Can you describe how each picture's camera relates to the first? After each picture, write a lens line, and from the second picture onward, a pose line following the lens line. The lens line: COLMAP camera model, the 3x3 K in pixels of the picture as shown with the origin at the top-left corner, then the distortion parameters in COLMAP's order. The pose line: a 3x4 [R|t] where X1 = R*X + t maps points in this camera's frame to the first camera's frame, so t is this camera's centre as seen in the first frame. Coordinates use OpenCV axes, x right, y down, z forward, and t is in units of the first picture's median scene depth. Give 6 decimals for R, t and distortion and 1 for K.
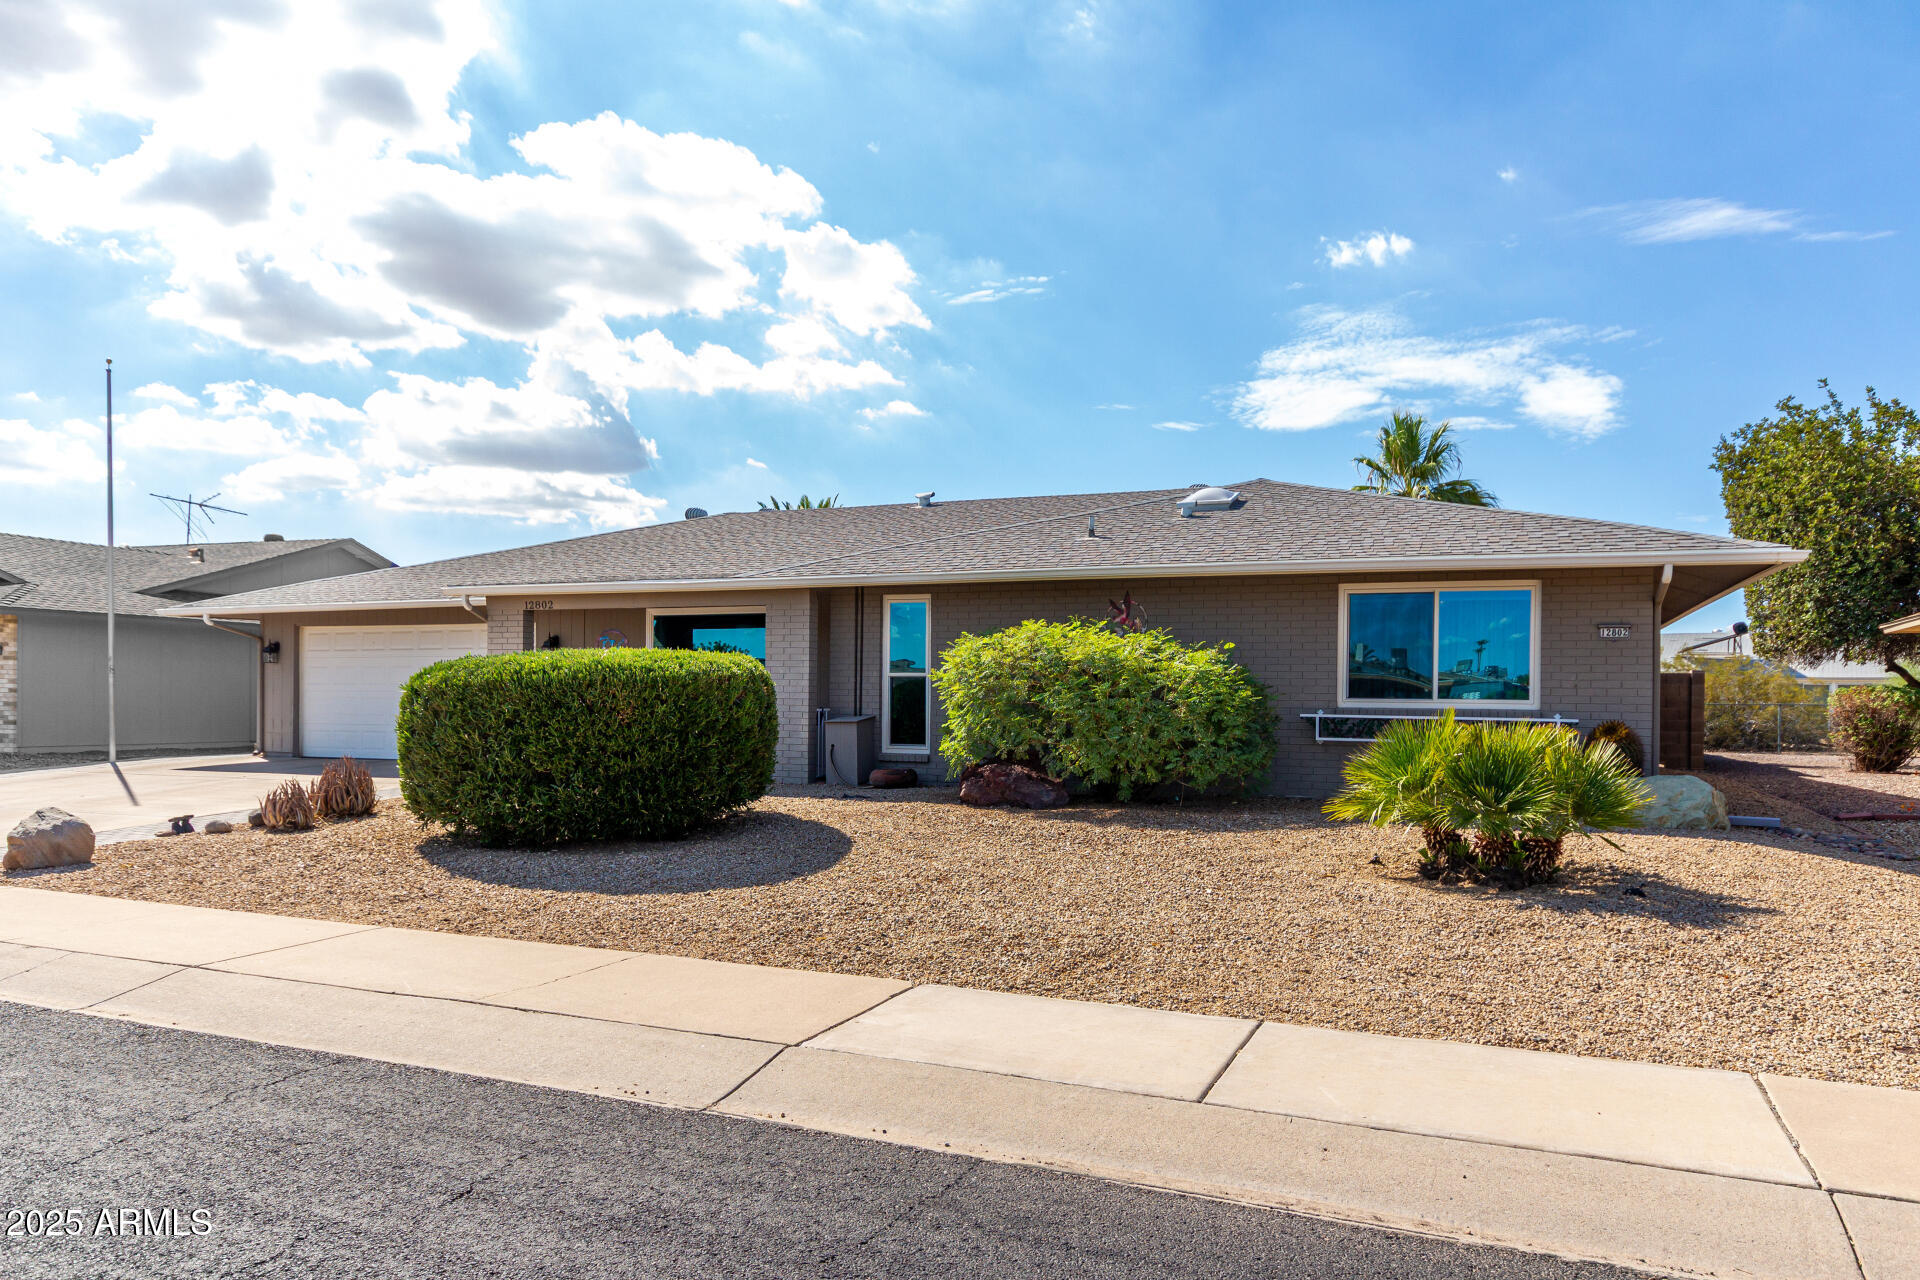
lens RADIAL K [[1205.9, 0, 960.2], [0, 1205.9, 570.0], [0, 0, 1]] dist [0.002134, -0.035255]
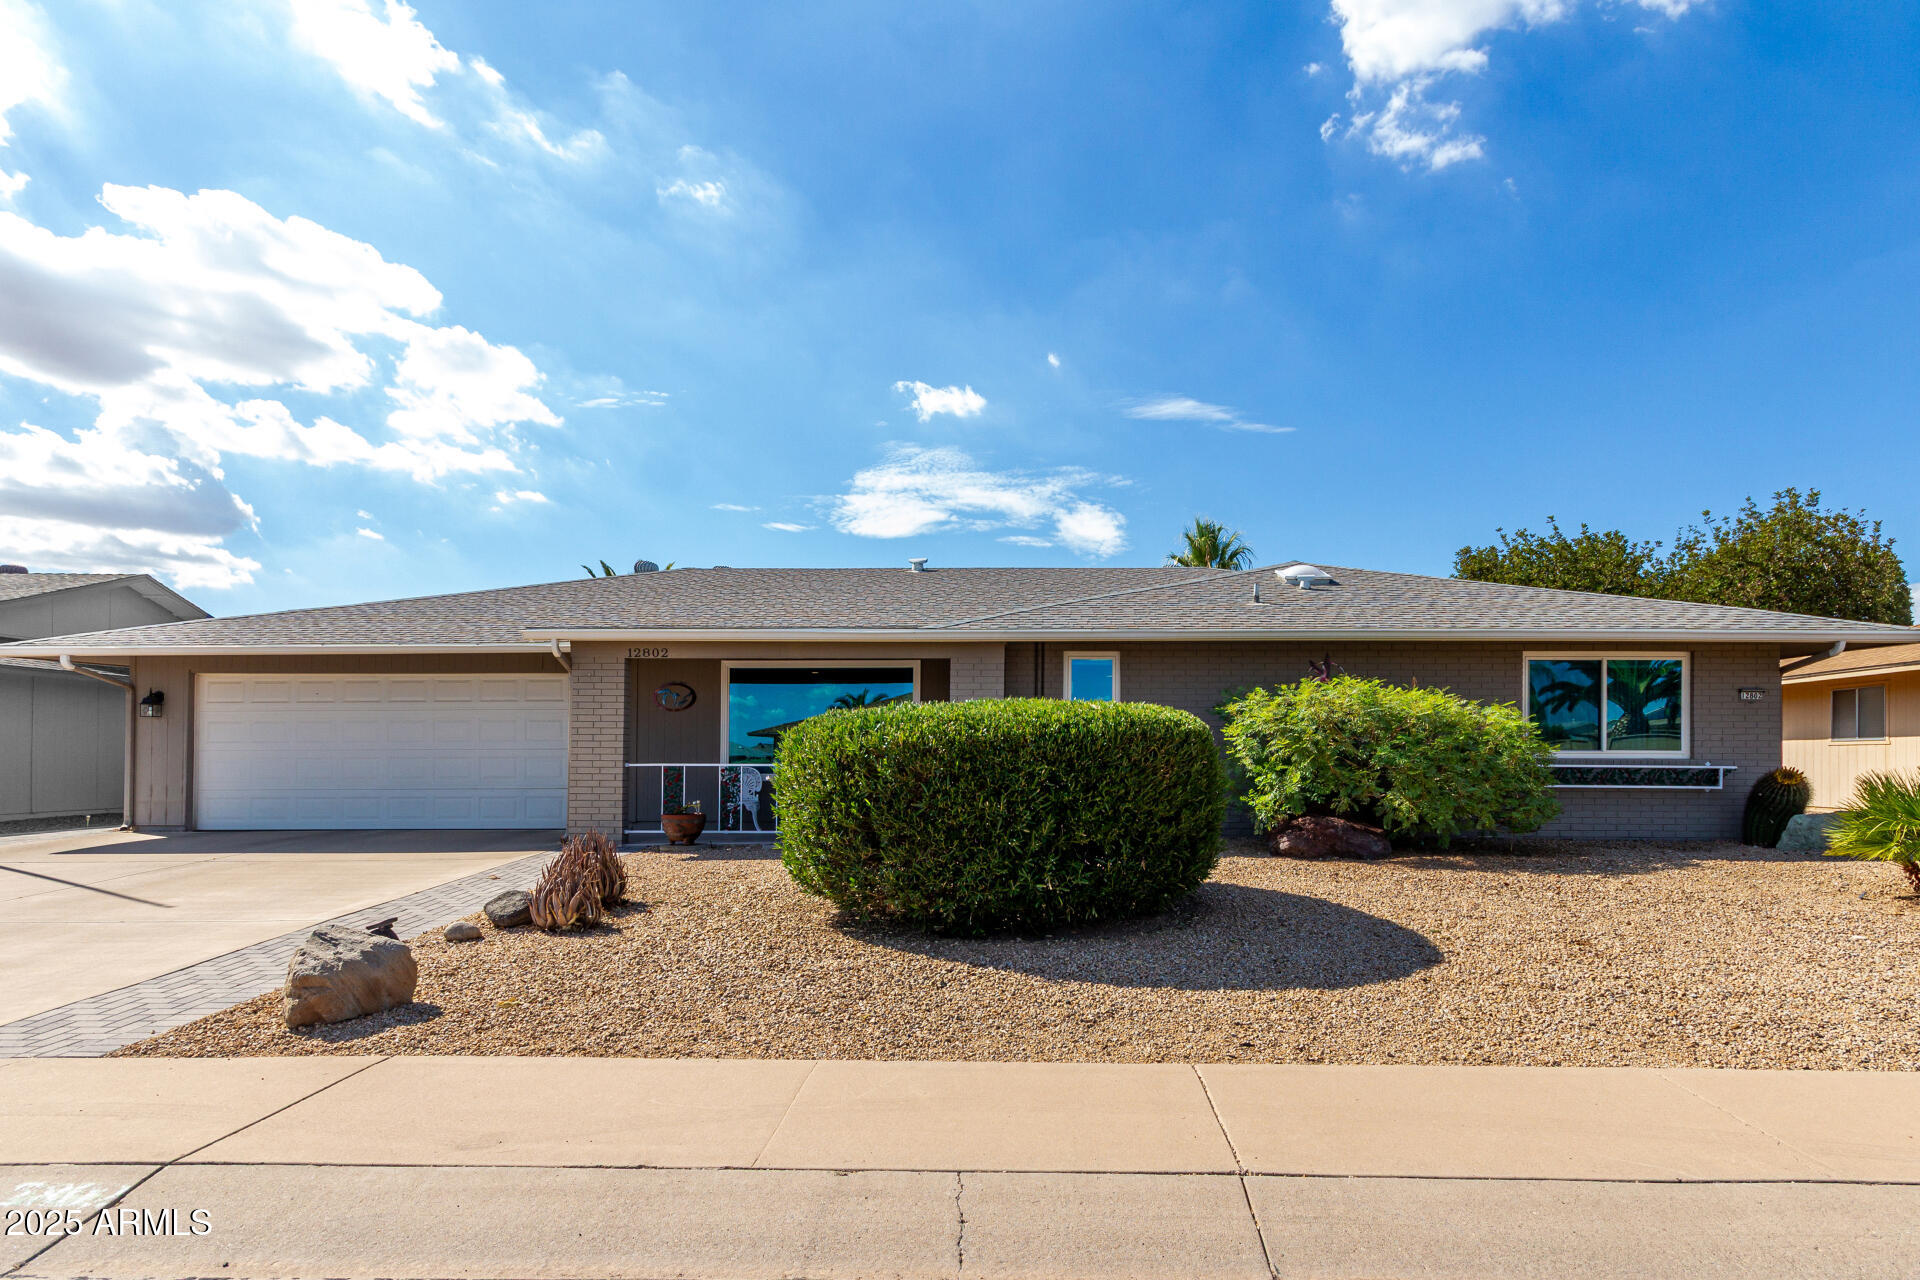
lens RADIAL K [[971.5, 0, 793.0], [0, 971.5, 603.3], [0, 0, 1]] dist [0.000423, 0.000811]
pose [[0.934161, 0.046977, 0.353745, -0.165518], [-0.030506, 0.998181, -0.051998, 0.008717], [-0.355544, 0.037783, 0.933895, 0.091188]]
